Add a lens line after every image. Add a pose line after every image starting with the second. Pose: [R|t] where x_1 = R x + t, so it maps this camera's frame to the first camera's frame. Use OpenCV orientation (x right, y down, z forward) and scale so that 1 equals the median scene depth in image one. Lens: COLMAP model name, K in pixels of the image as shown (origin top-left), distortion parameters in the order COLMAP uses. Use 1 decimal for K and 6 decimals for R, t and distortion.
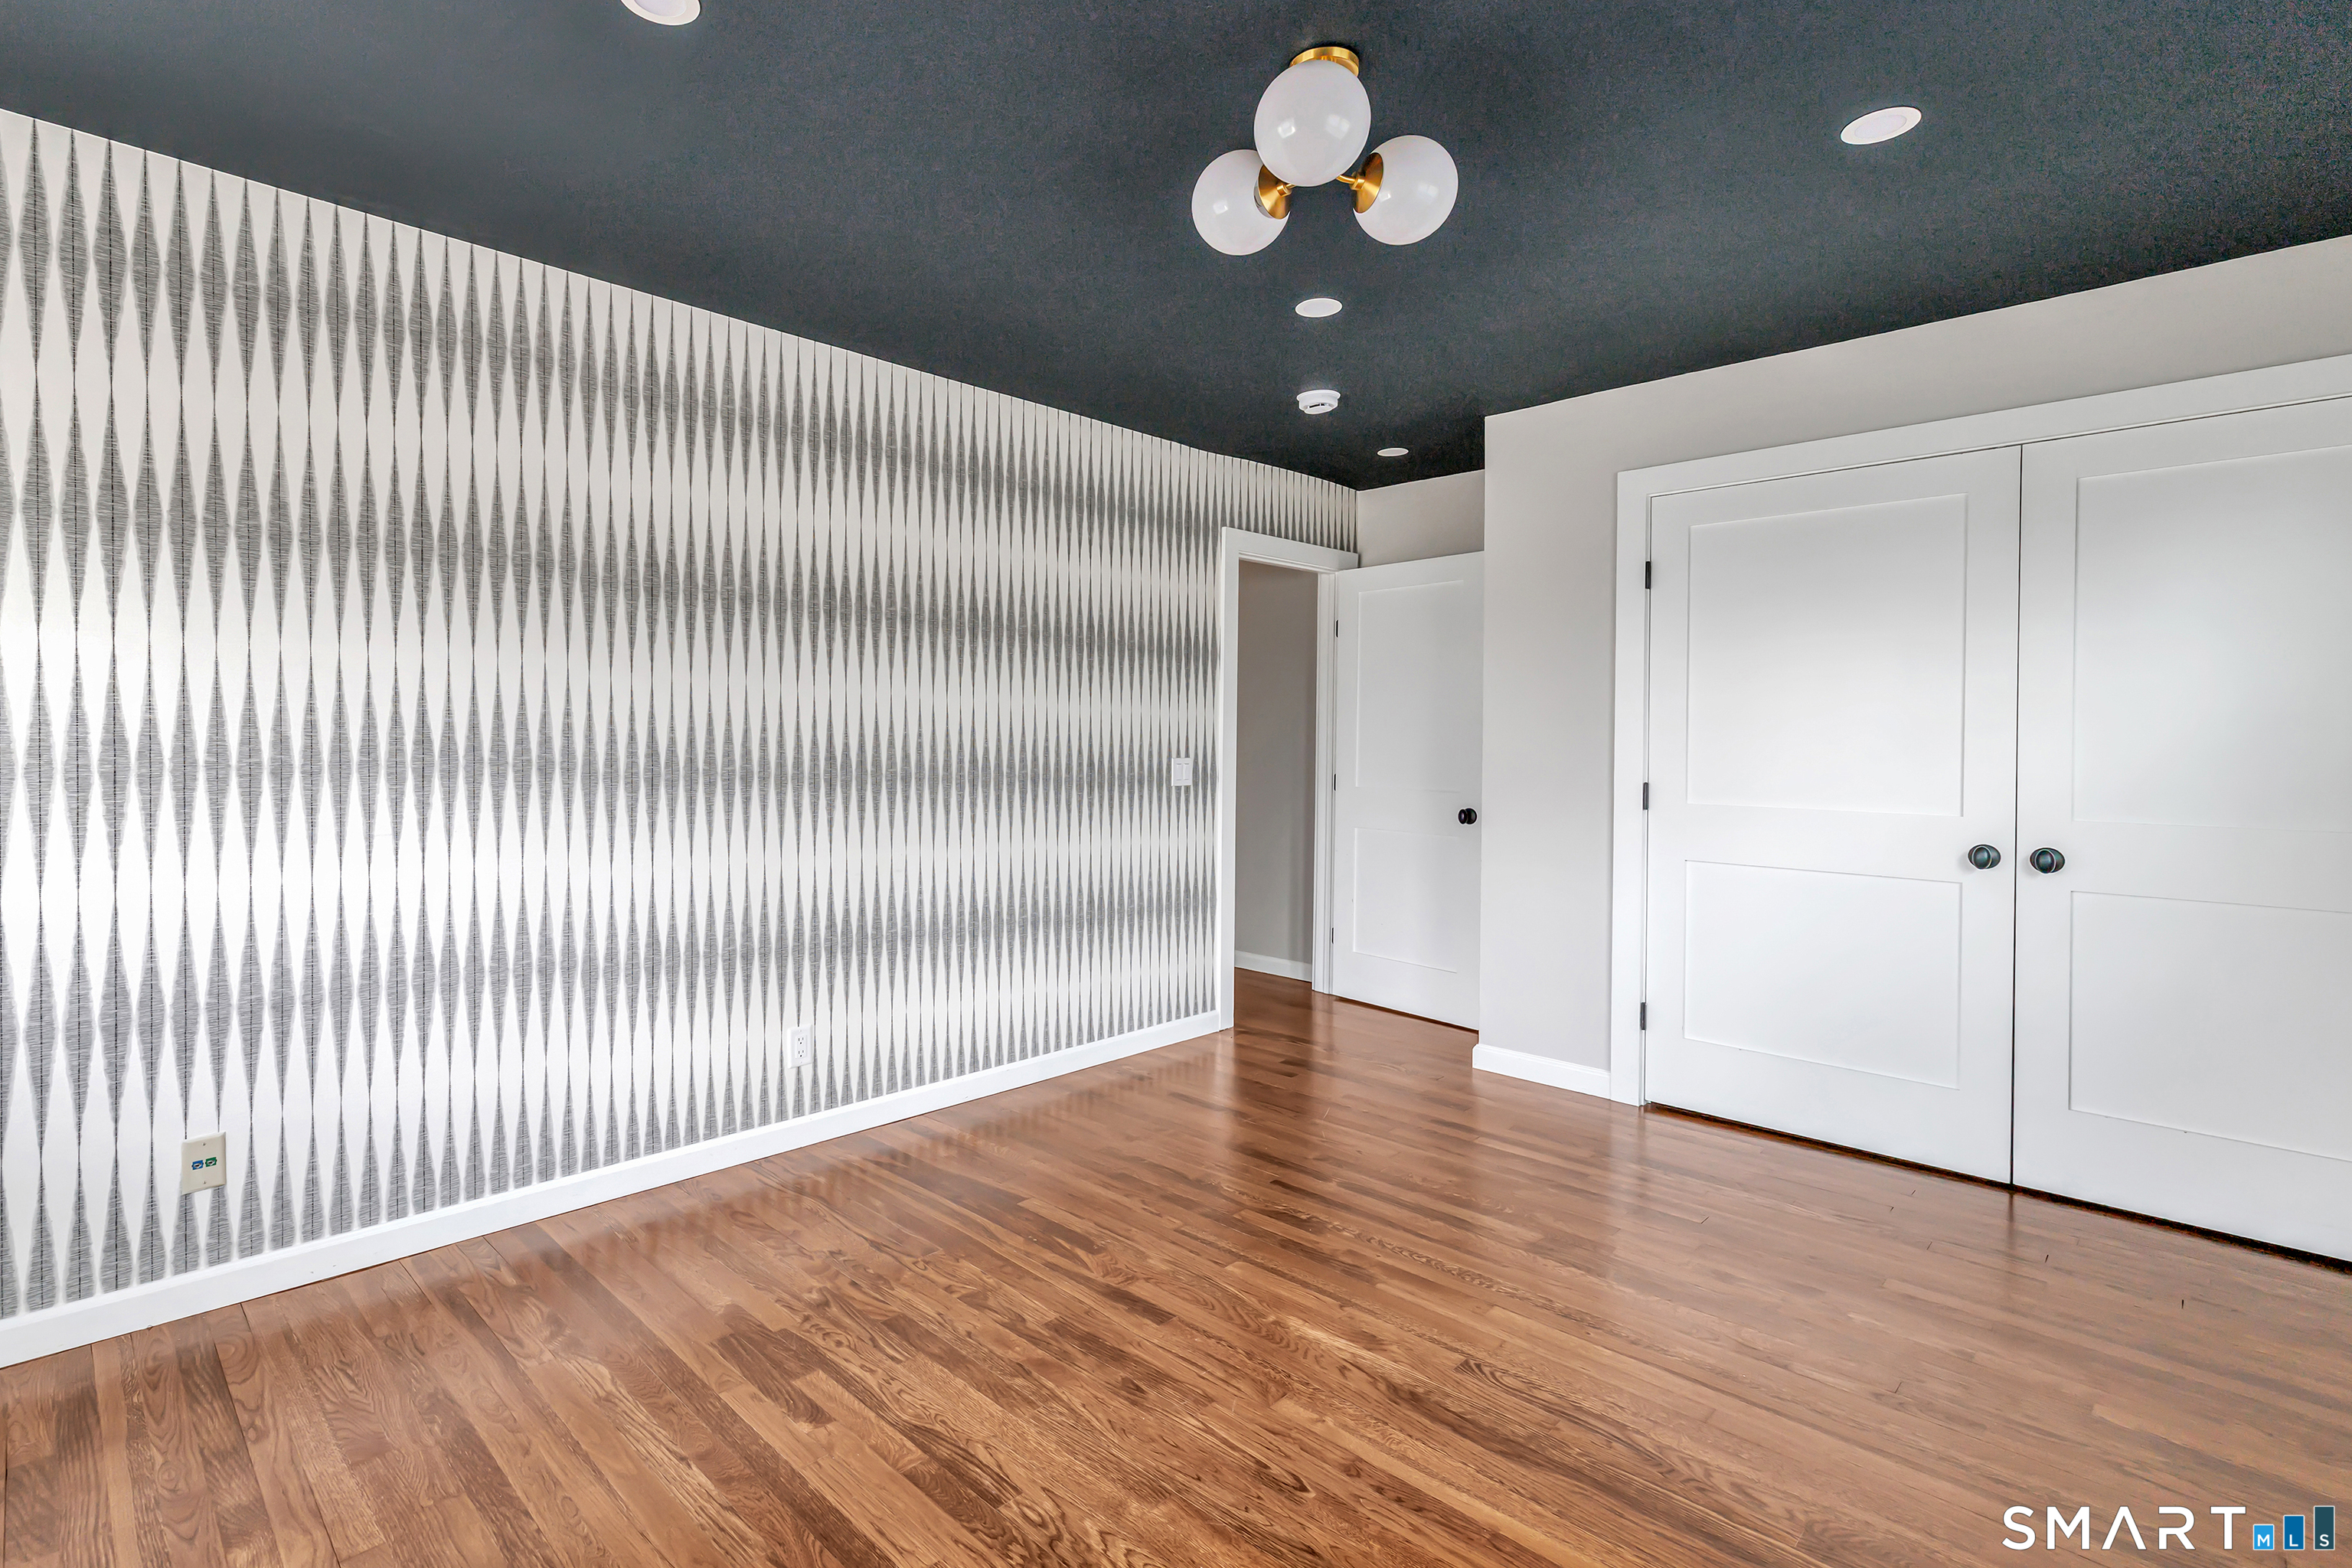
lens RADIAL K [[1072.5, 0, 1174.7], [0, 1072.5, 765.5], [0, 0, 1]] dist [0.001579, 0.000056]
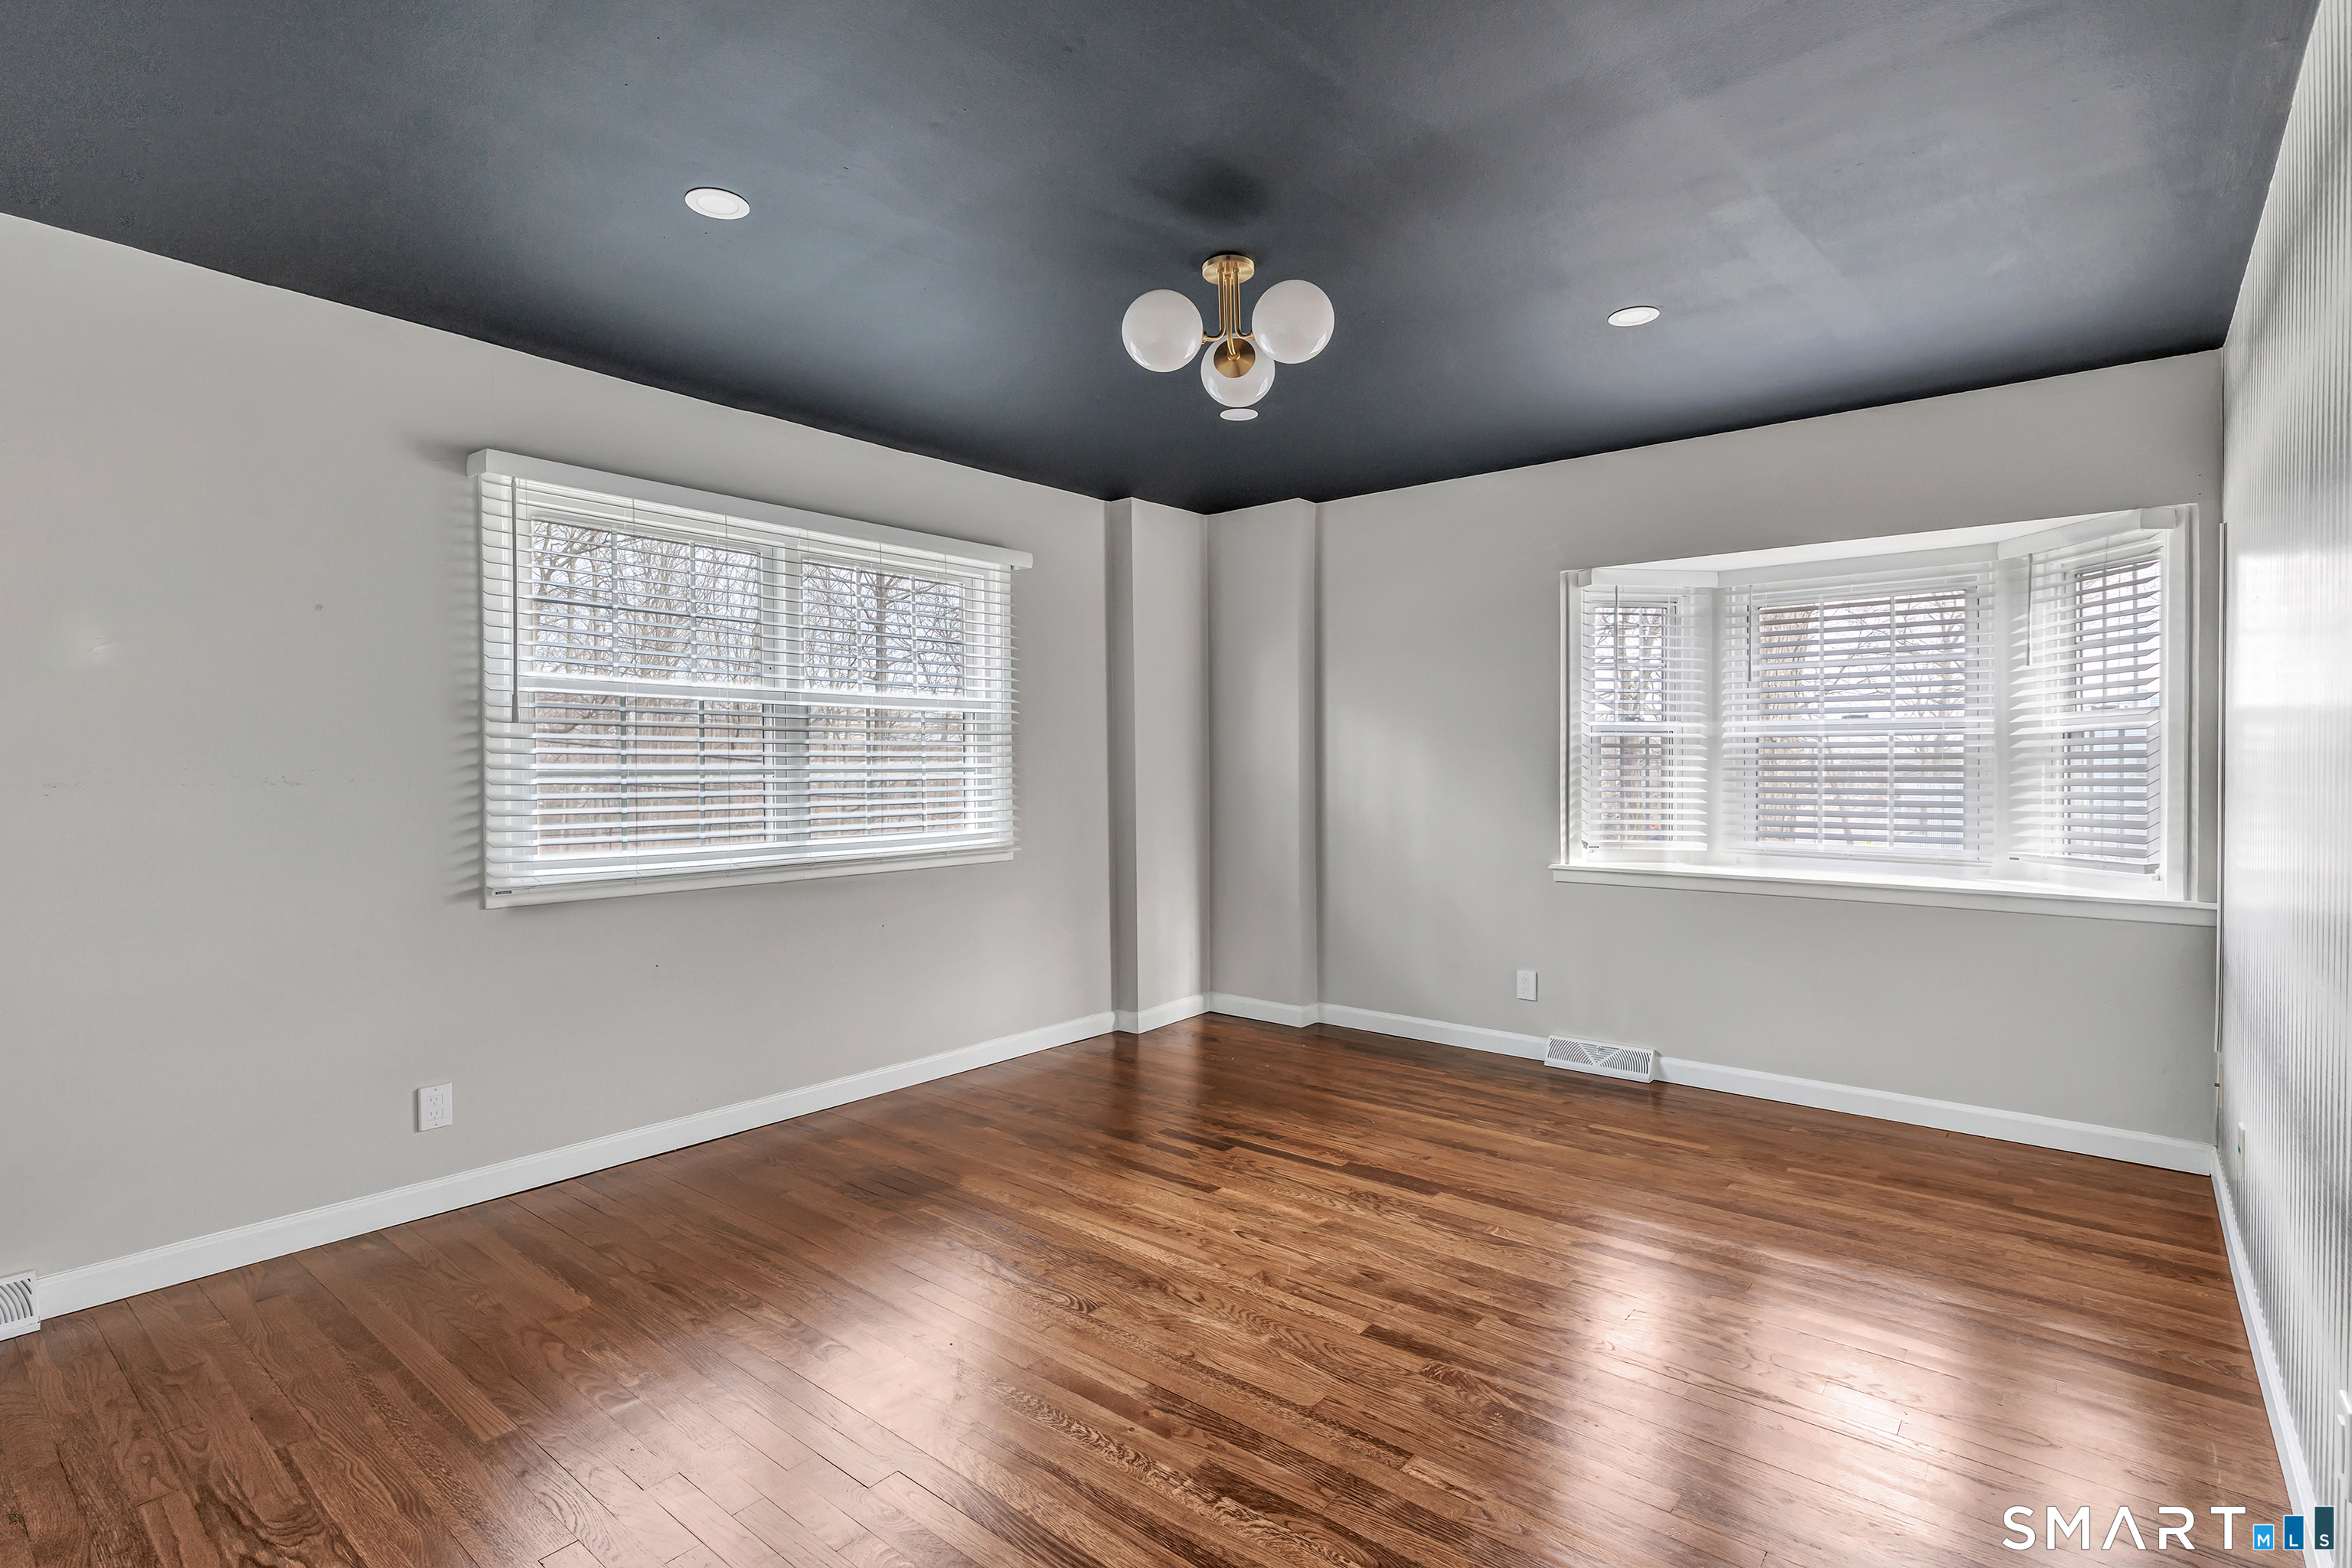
lens RADIAL K [[1072.5, 0, 1174.7], [0, 1072.5, 765.5], [0, 0, 1]] dist [0.001579, 0.000056]
pose [[-0.999052, -0.003776, -0.043366, 0.239908], [-0.004630, 0.999797, 0.019601, -0.036515], [0.043283, 0.019784, -0.998867, 2.167629]]
